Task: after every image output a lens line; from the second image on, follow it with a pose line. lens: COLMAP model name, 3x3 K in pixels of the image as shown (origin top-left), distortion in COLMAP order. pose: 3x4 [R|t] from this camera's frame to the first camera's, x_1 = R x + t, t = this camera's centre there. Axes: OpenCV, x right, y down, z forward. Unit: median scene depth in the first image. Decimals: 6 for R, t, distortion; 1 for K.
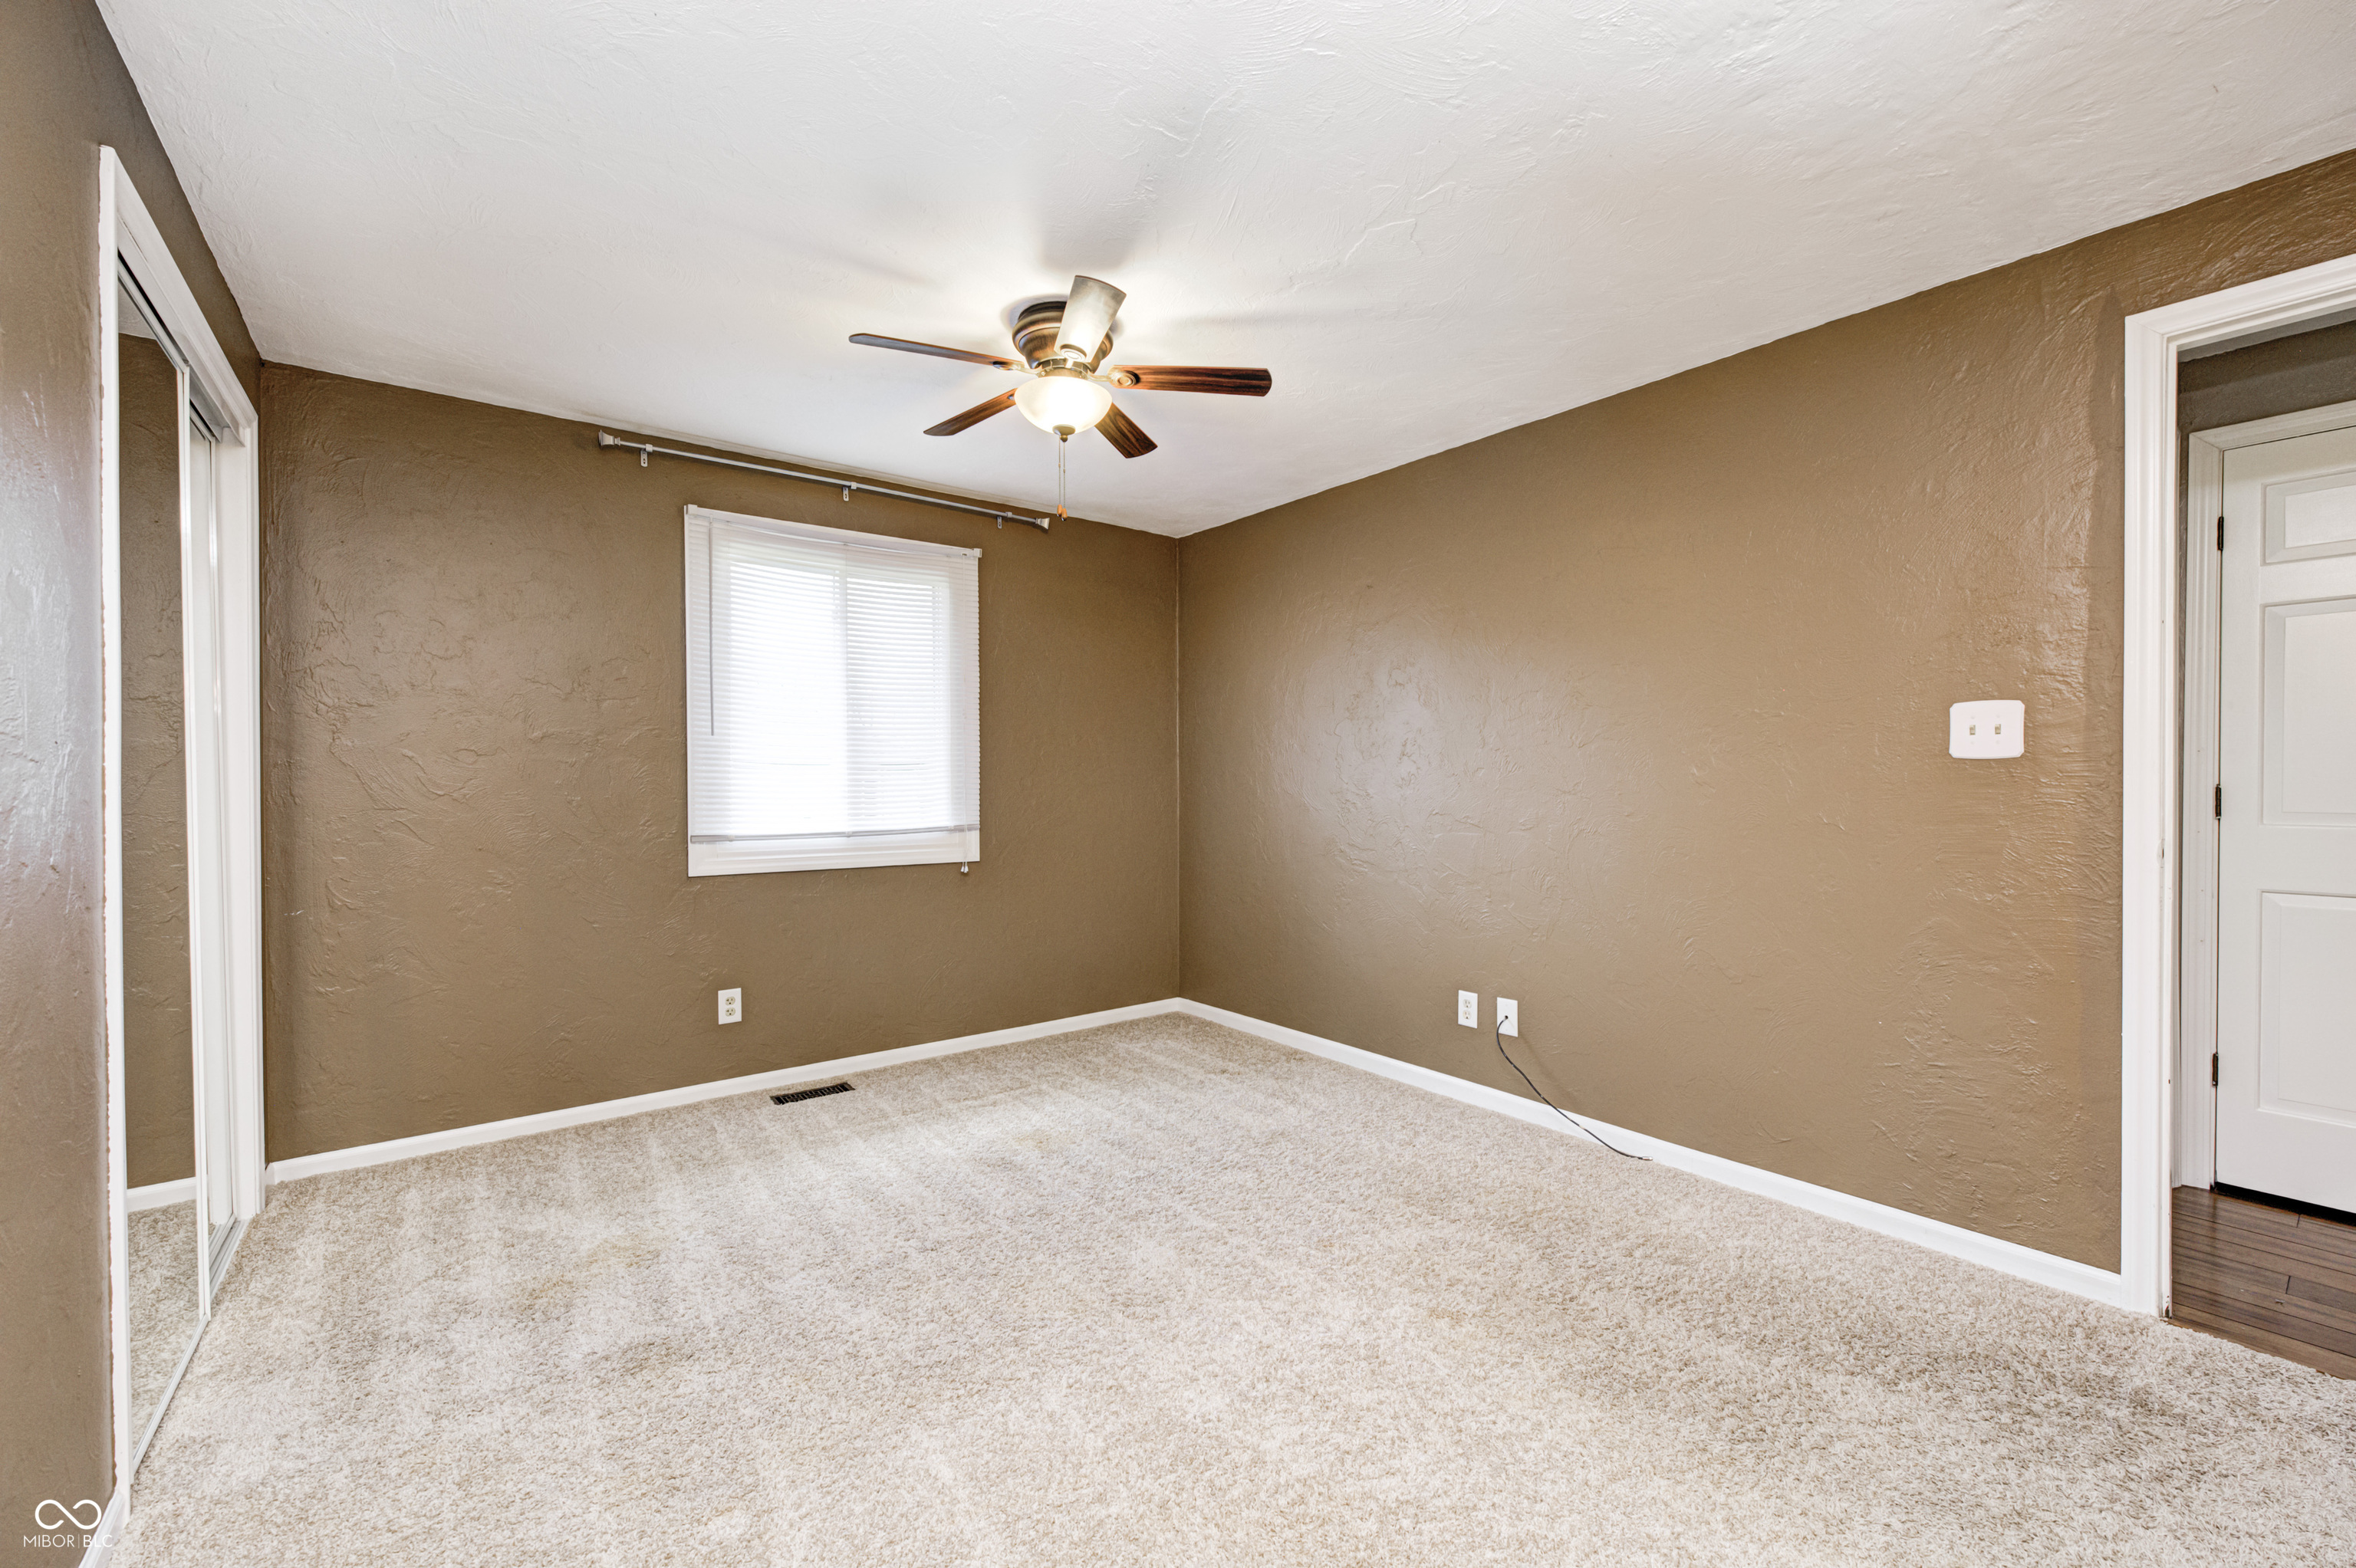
lens RADIAL K [[940.0, 0, 1178.3], [0, 940.0, 781.2], [0, 0, 1]] dist [-0.010199, 0.002017]
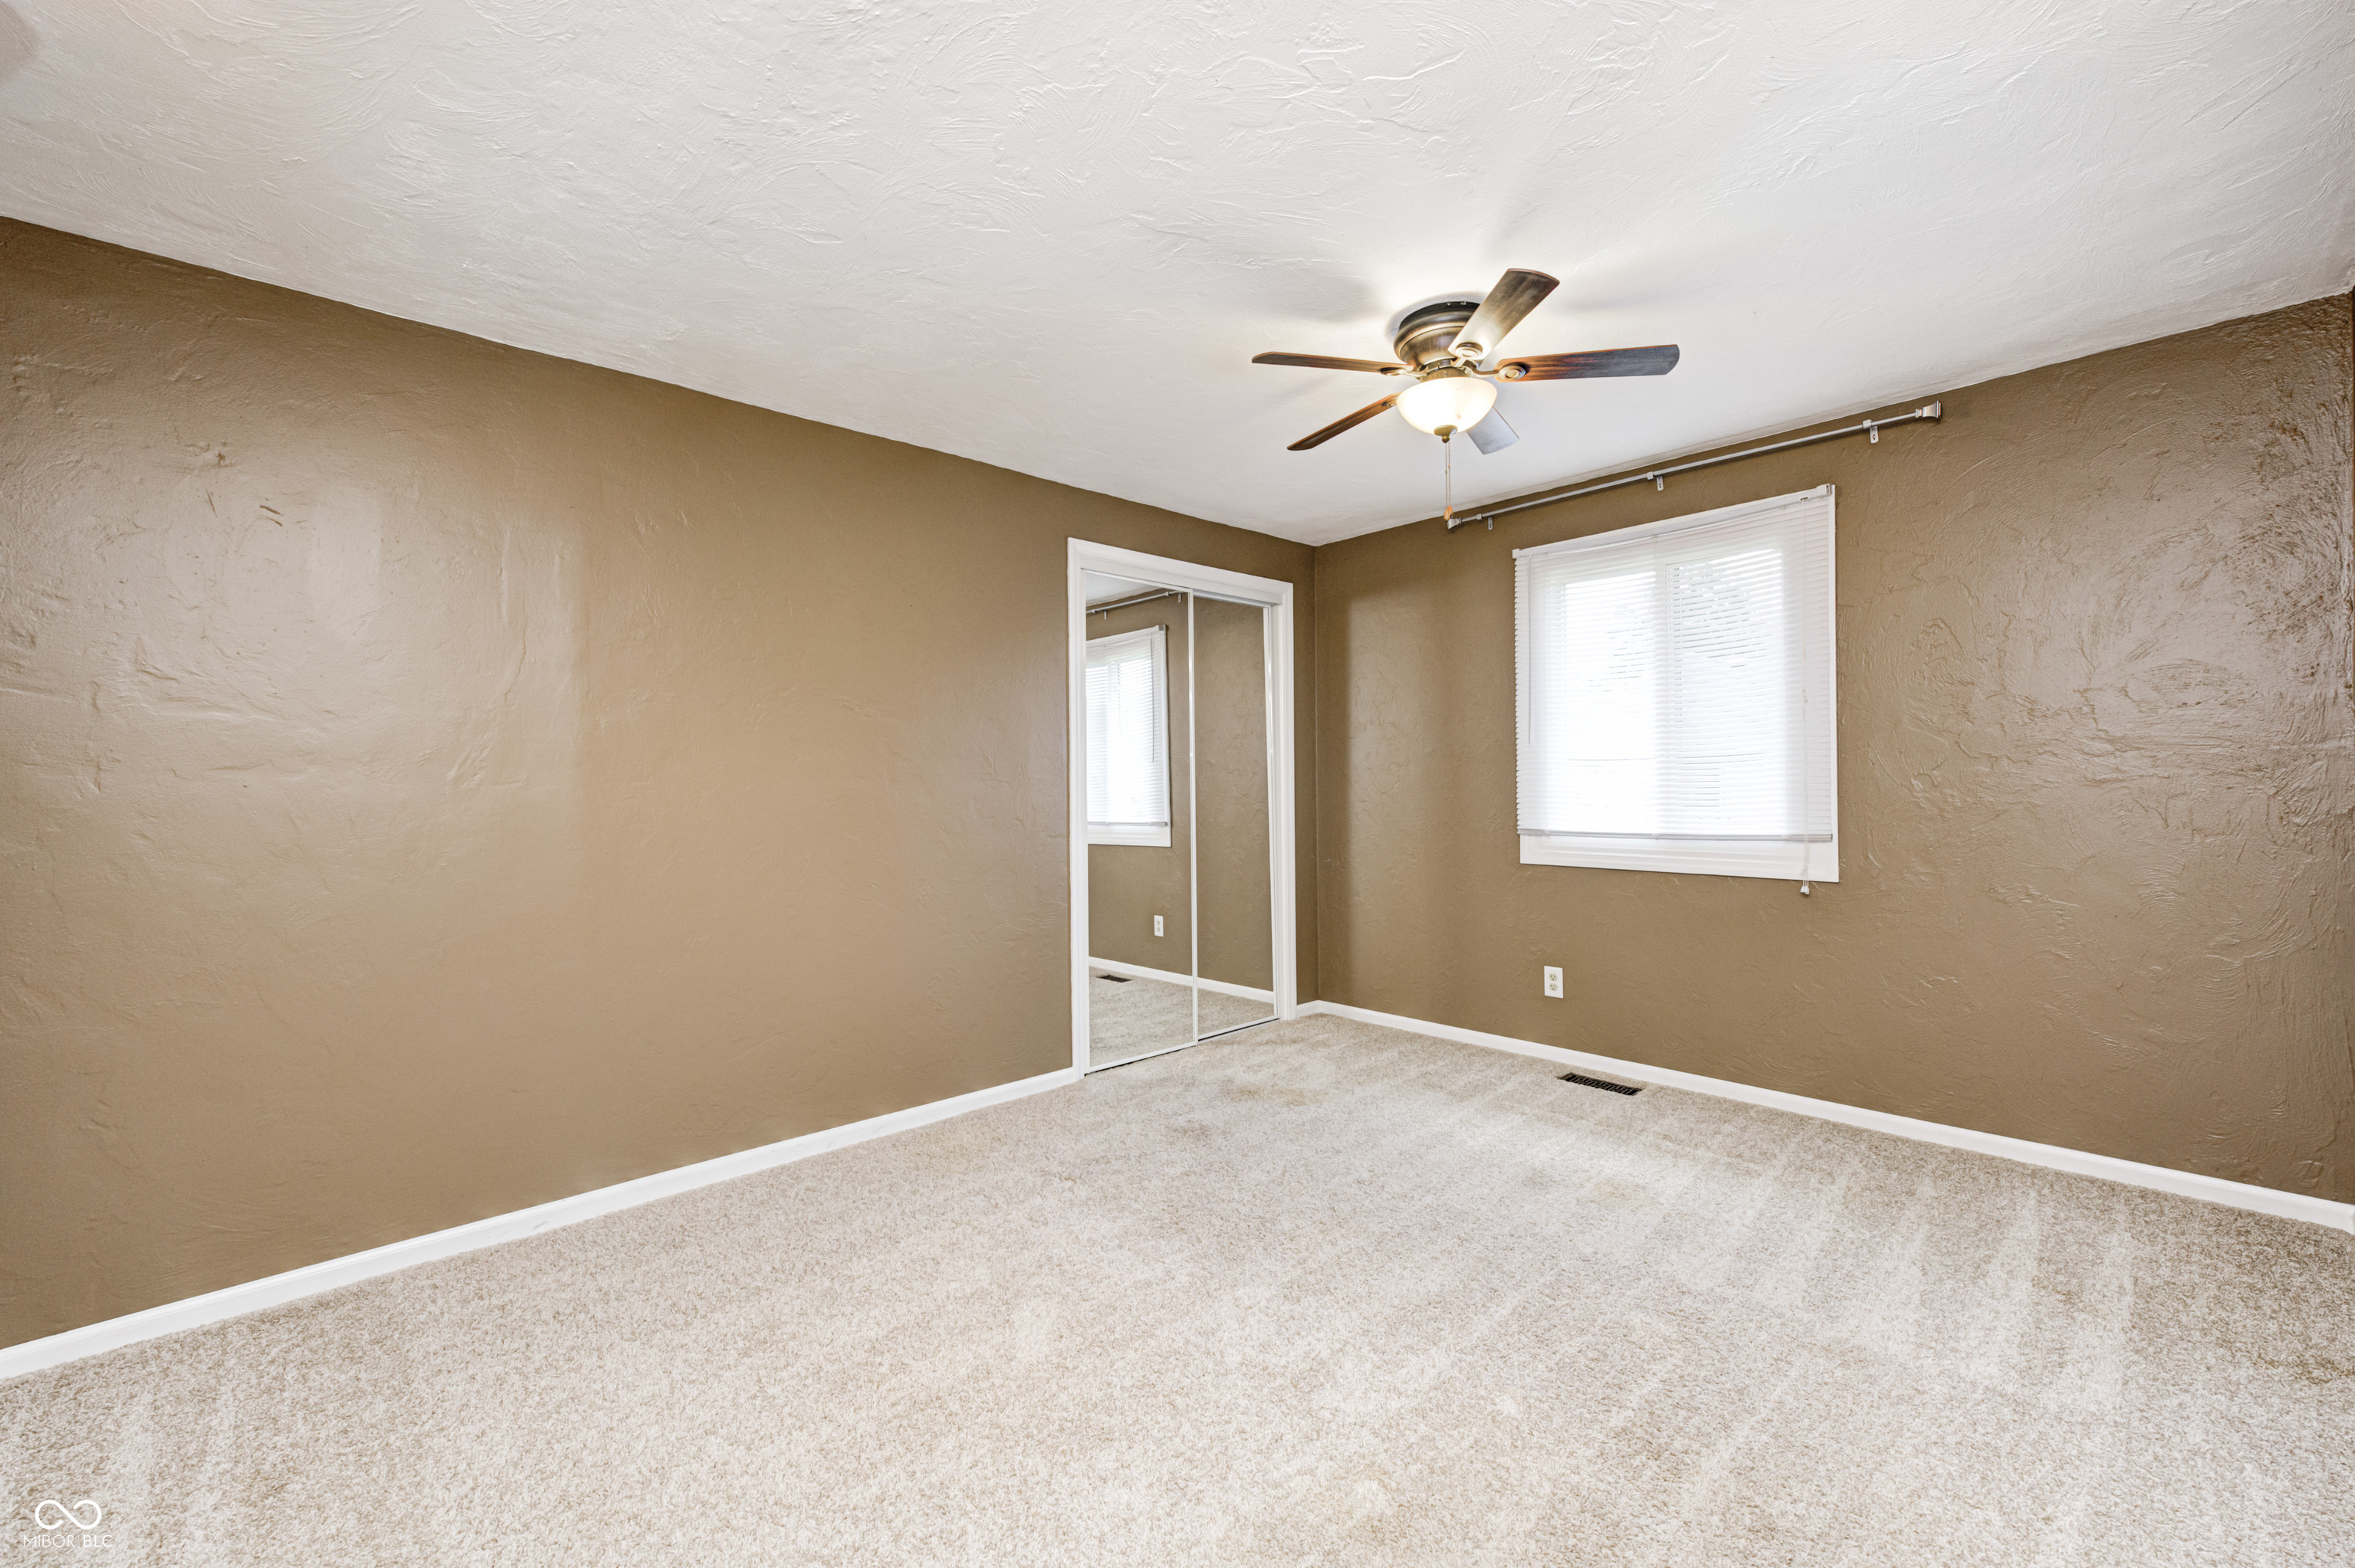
lens RADIAL K [[939.5, 0, 1175.3], [0, 939.5, 779.3], [0, 0, 1]] dist [-0.010199, 0.002017]
pose [[0.084130, -0.004755, -0.996443, 0.615813], [0.011689, 0.999925, -0.003785, -0.004713], [0.996386, -0.011329, 0.084180, 0.461363]]
